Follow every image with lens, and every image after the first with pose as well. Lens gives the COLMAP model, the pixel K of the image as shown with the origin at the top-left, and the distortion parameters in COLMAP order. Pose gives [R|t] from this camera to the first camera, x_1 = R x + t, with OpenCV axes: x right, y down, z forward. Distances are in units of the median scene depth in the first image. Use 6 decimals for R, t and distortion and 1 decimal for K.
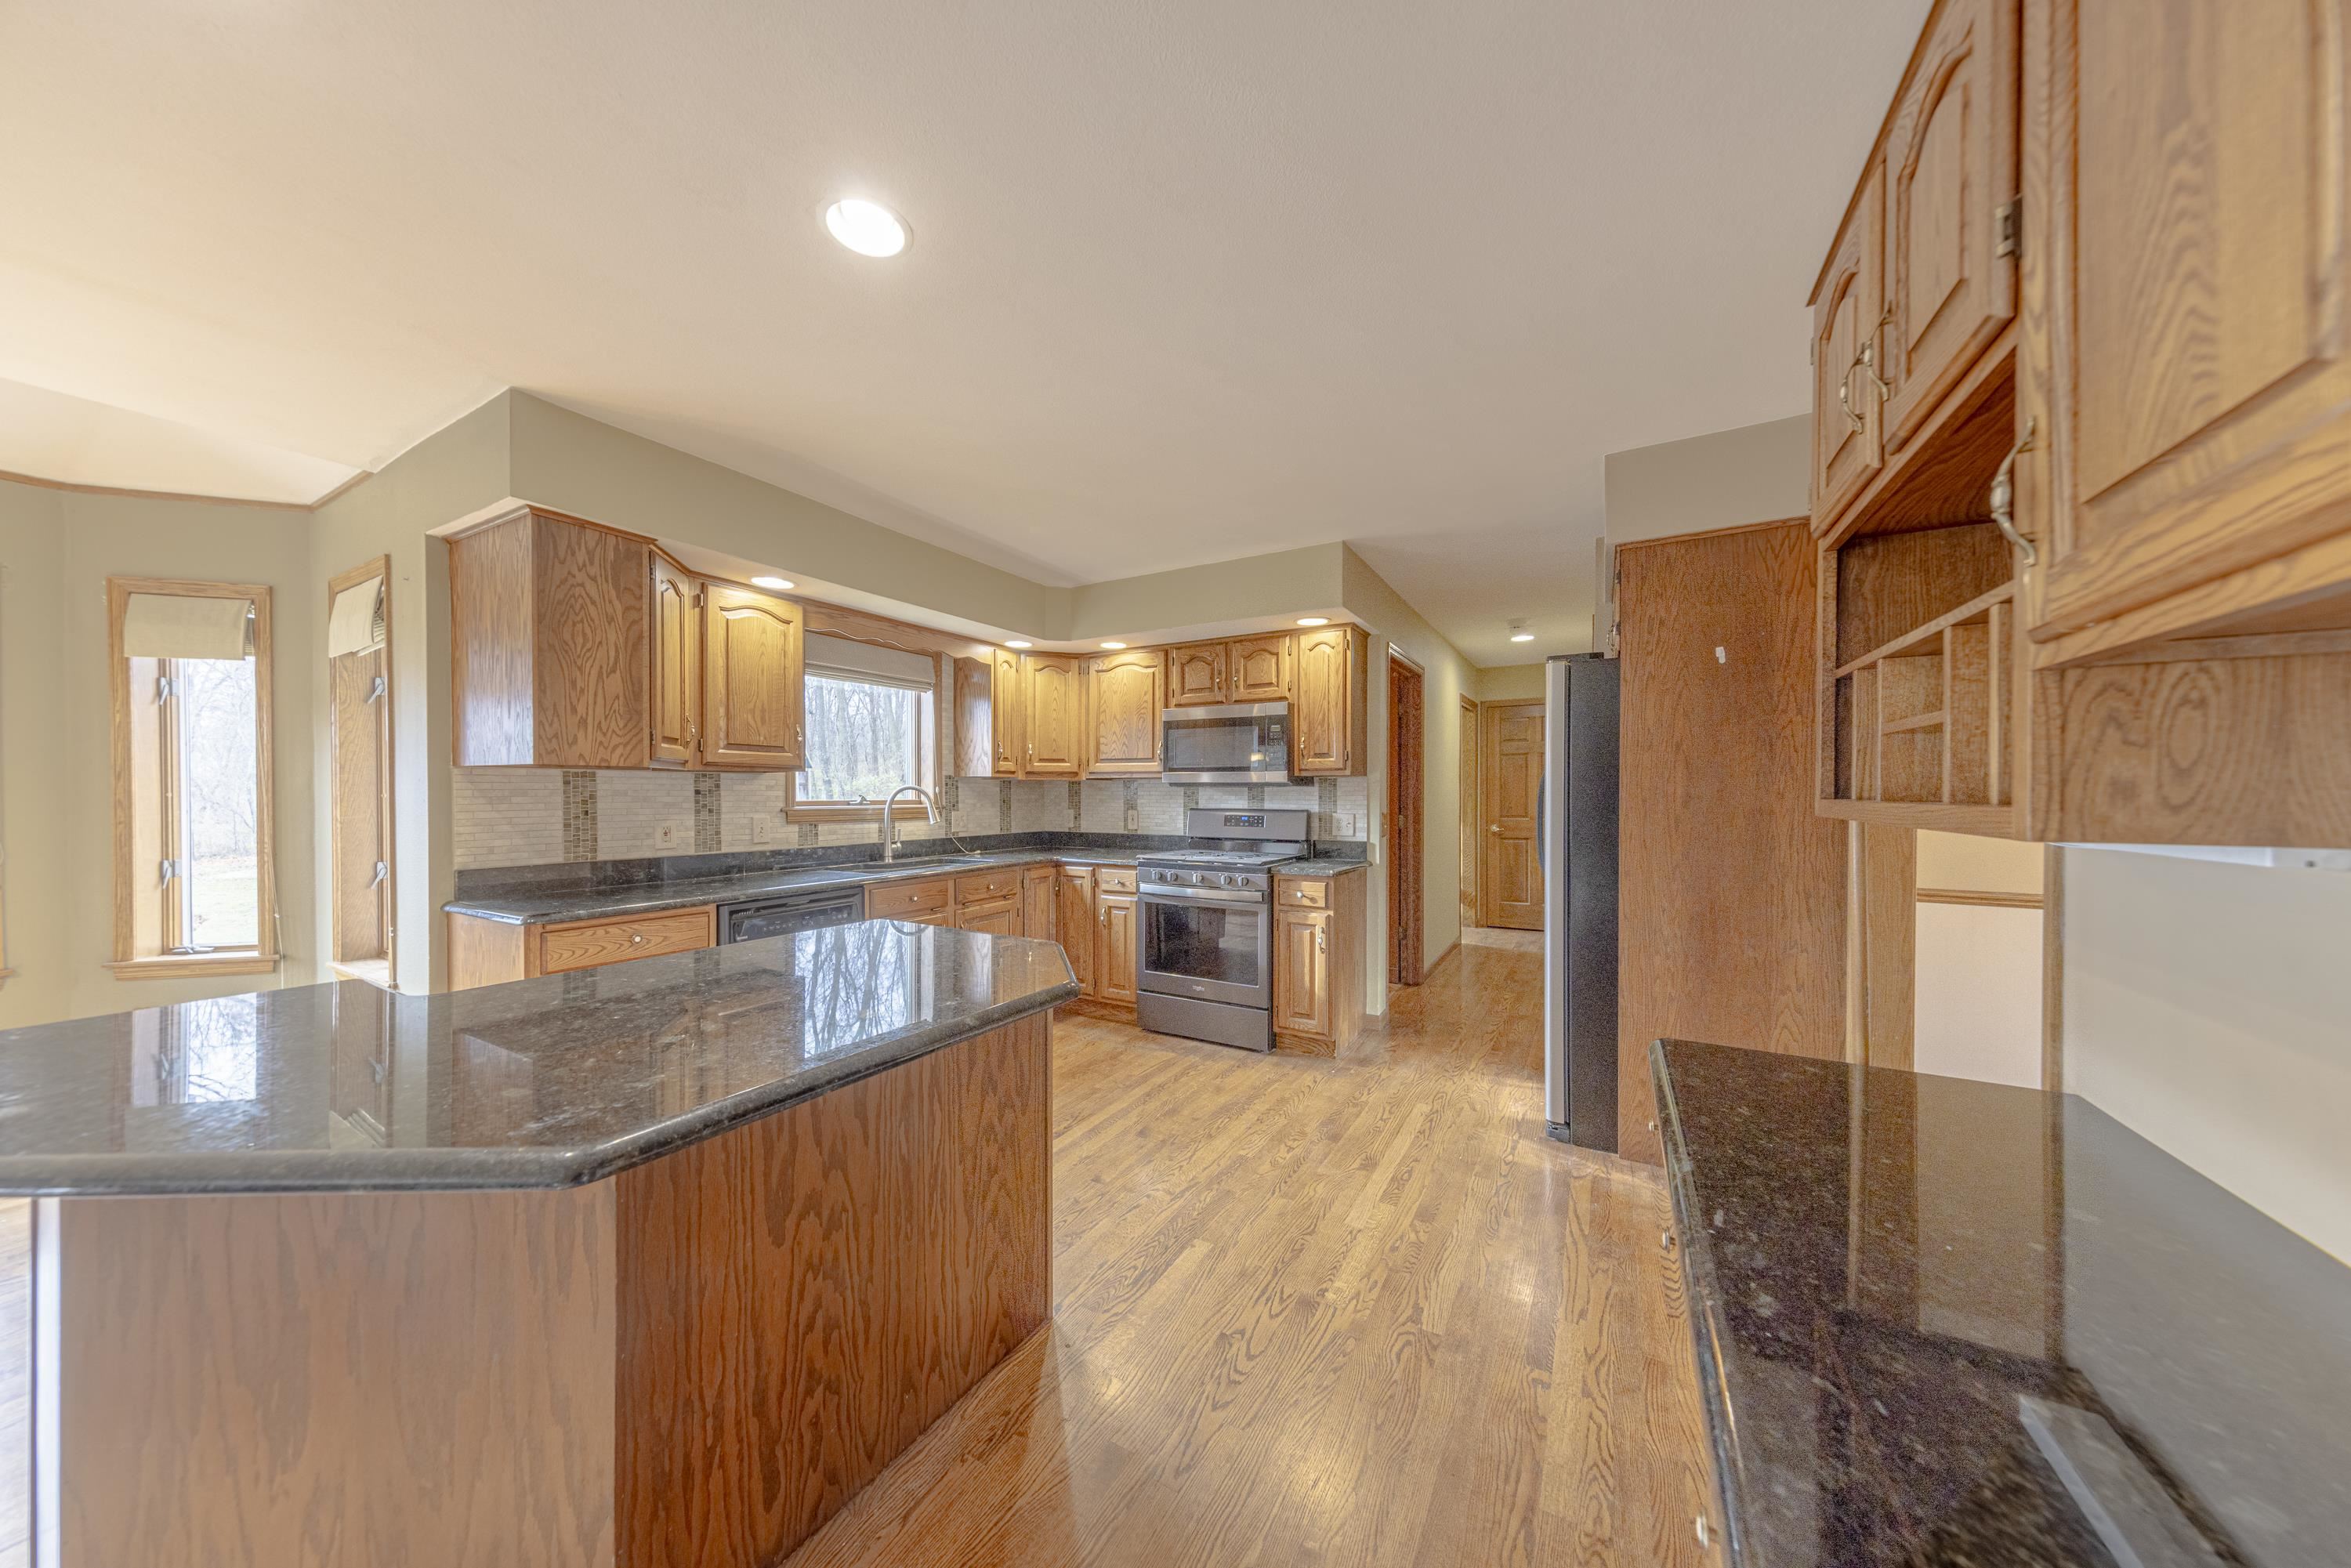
lens RADIAL K [[740.2, 0, 1178.6], [0, 740.2, 796.6], [0, 0, 1]] dist [0.004933, -0.000038]
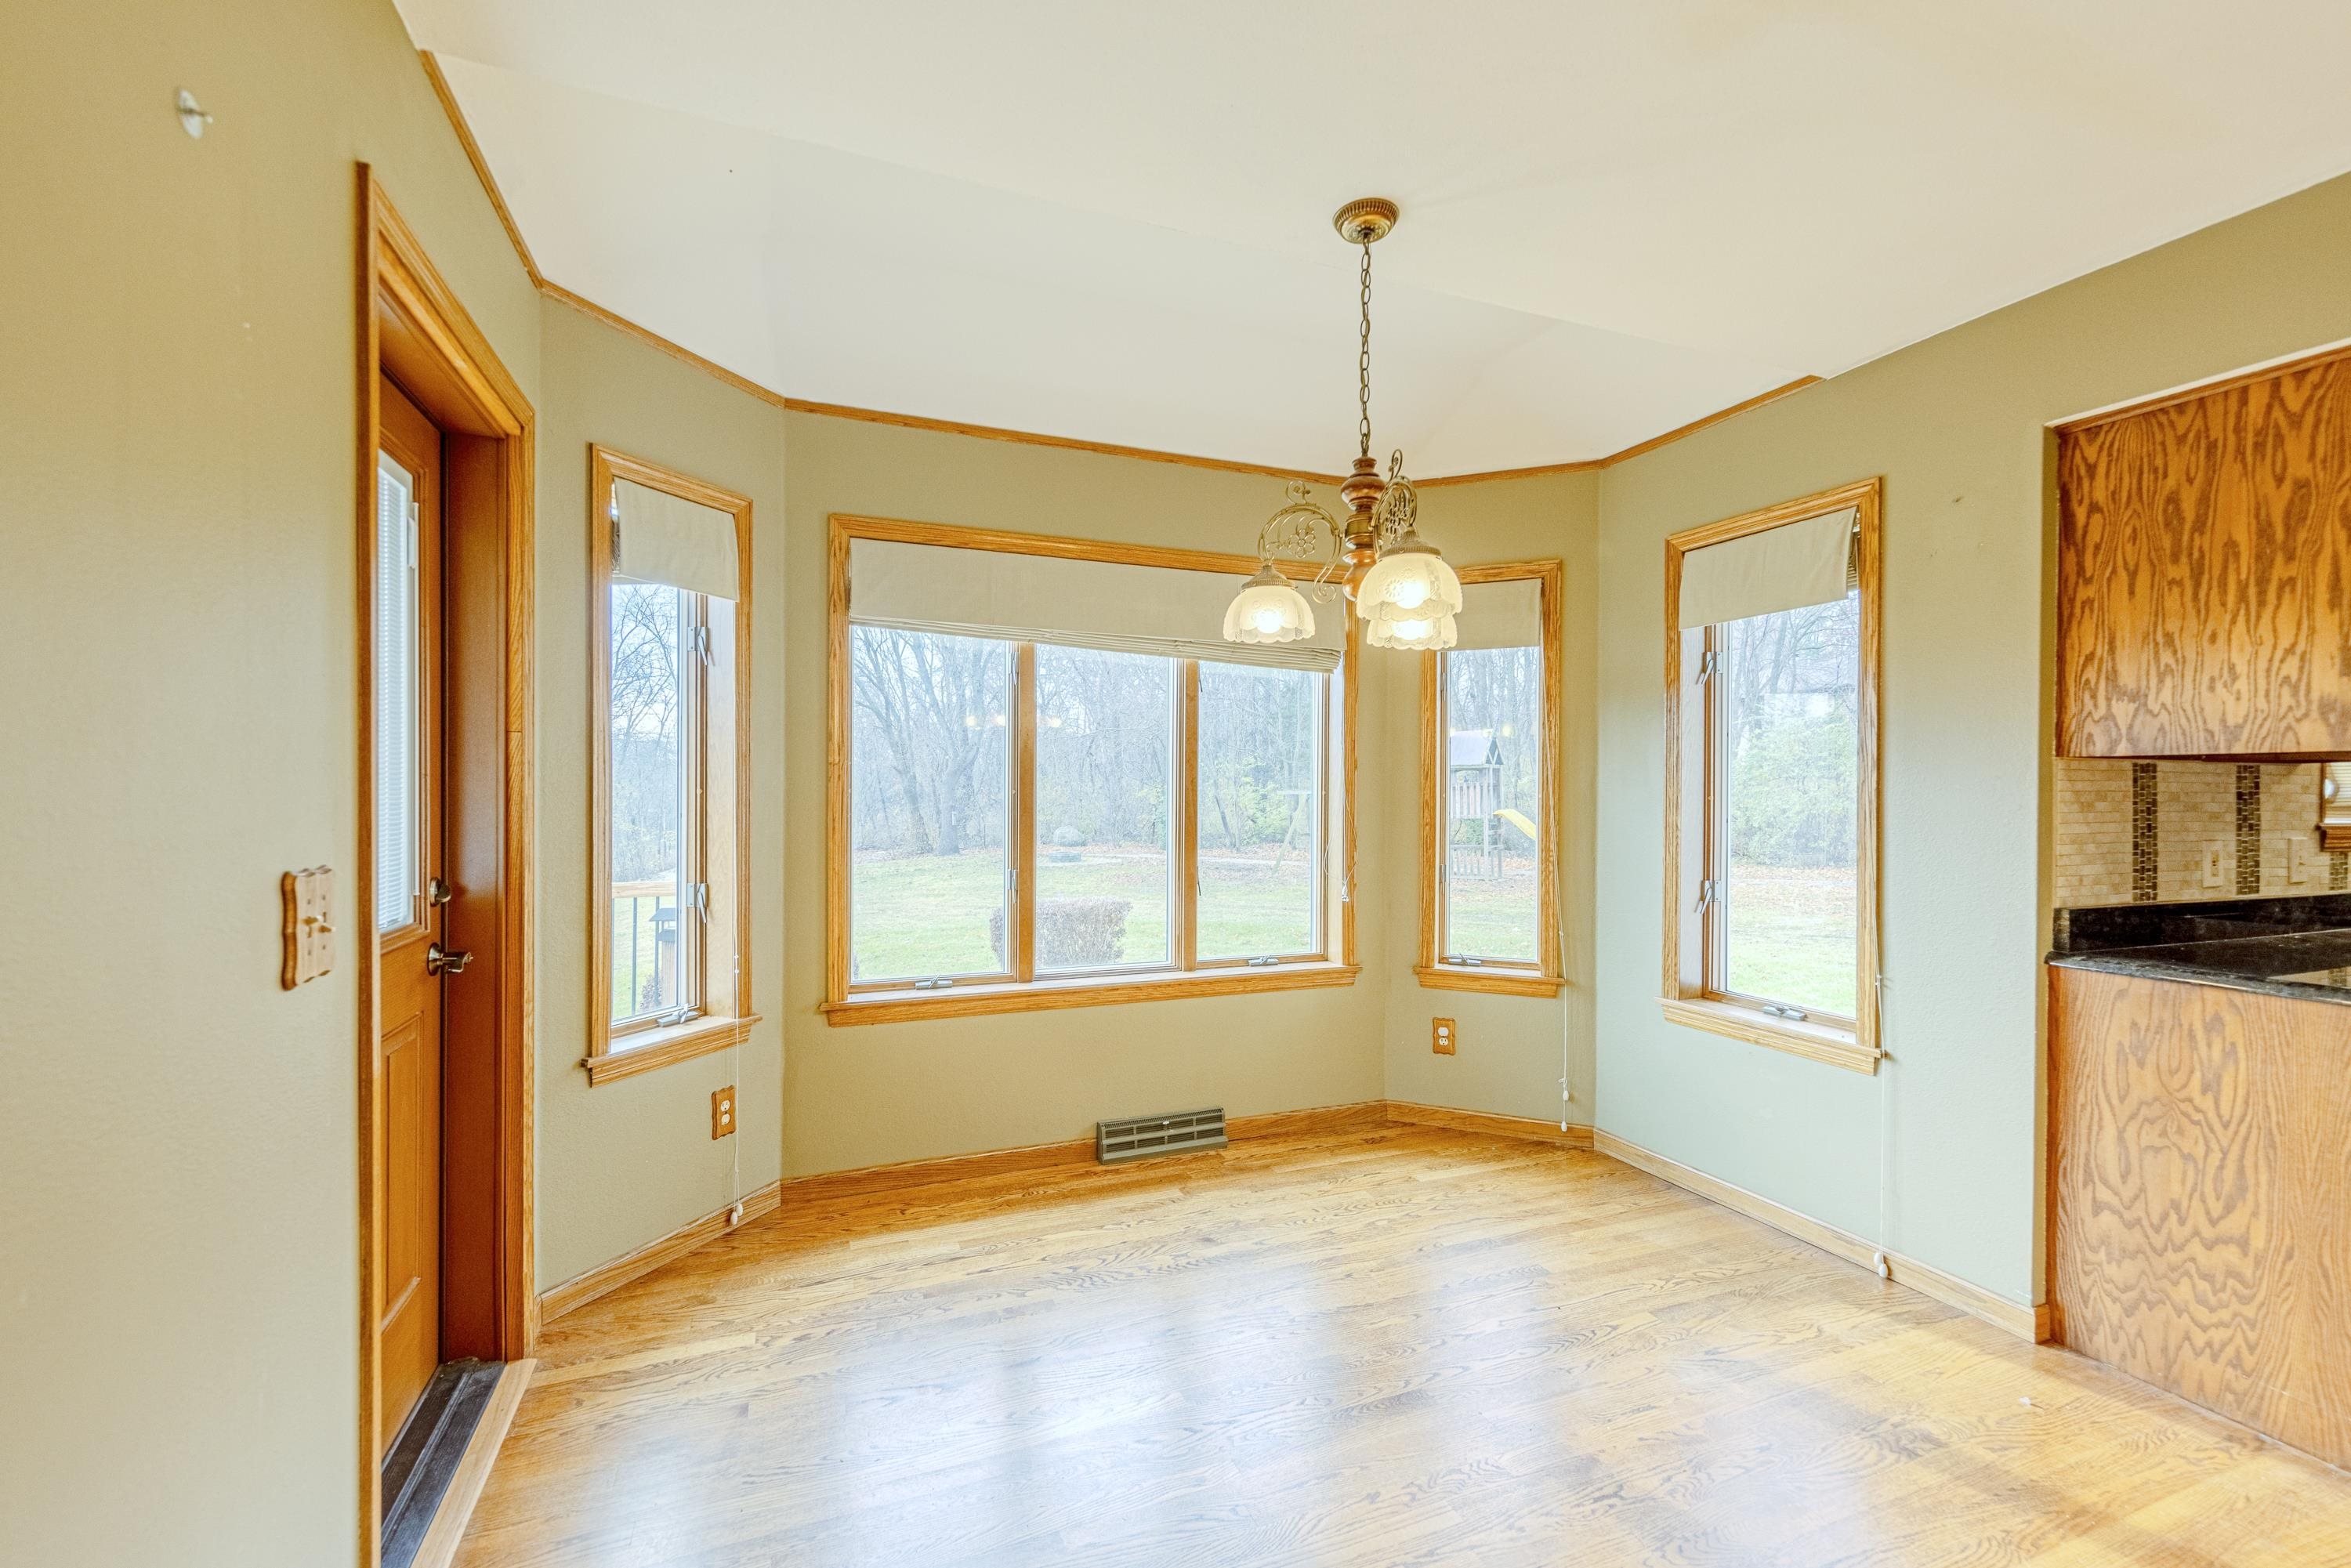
lens RADIAL K [[958.5, 0, 1182.9], [0, 958.5, 802.7], [0, 0, 1]] dist [0.004436, 0.000378]
pose [[0.783838, 0.010104, -0.620883, -0.796172], [-0.009120, 0.999947, 0.004758, 0.003627], [0.620898, 0.001933, 0.783889, -0.152908]]
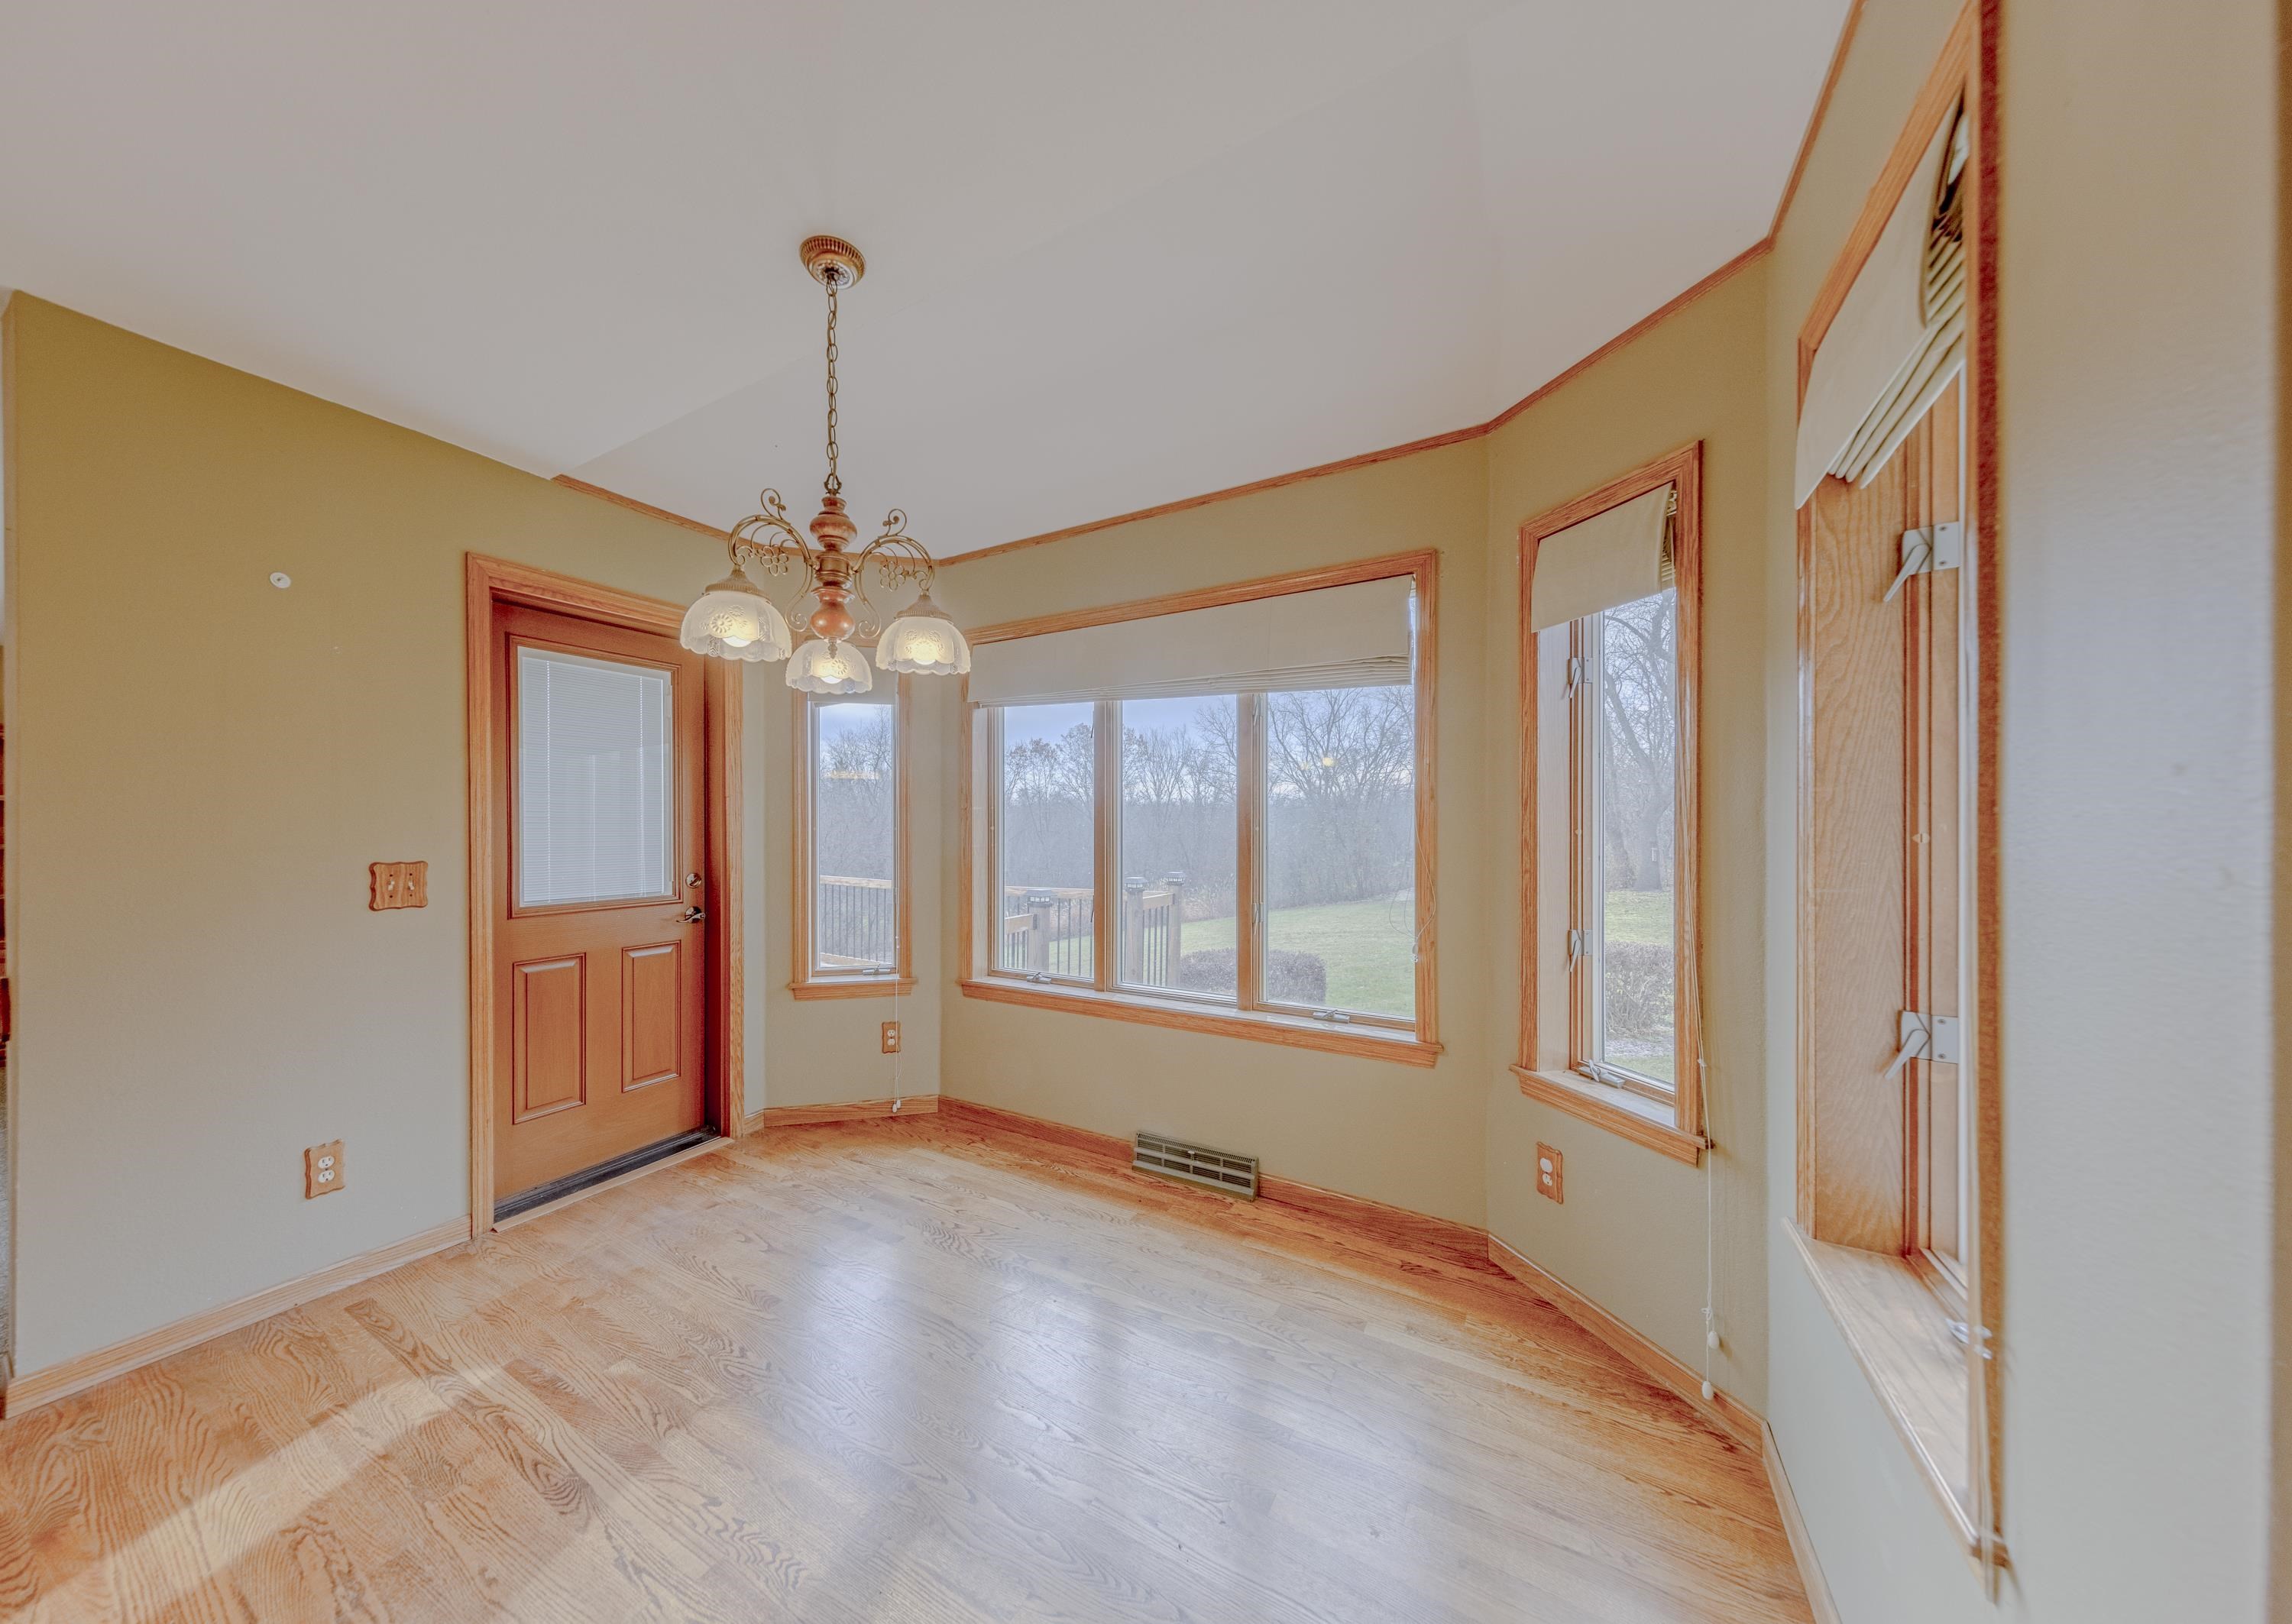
lens RADIAL K [[770.2, 0, 1078.0], [0, 770.2, 827.6], [0, 0, 1]] dist [0.008120, -0.000030]
pose [[-0.031963, 0.001696, -0.999488, -0.601593], [-0.007412, 0.999971, 0.001934, -0.004025], [0.999462, 0.007470, -0.031950, 0.533439]]
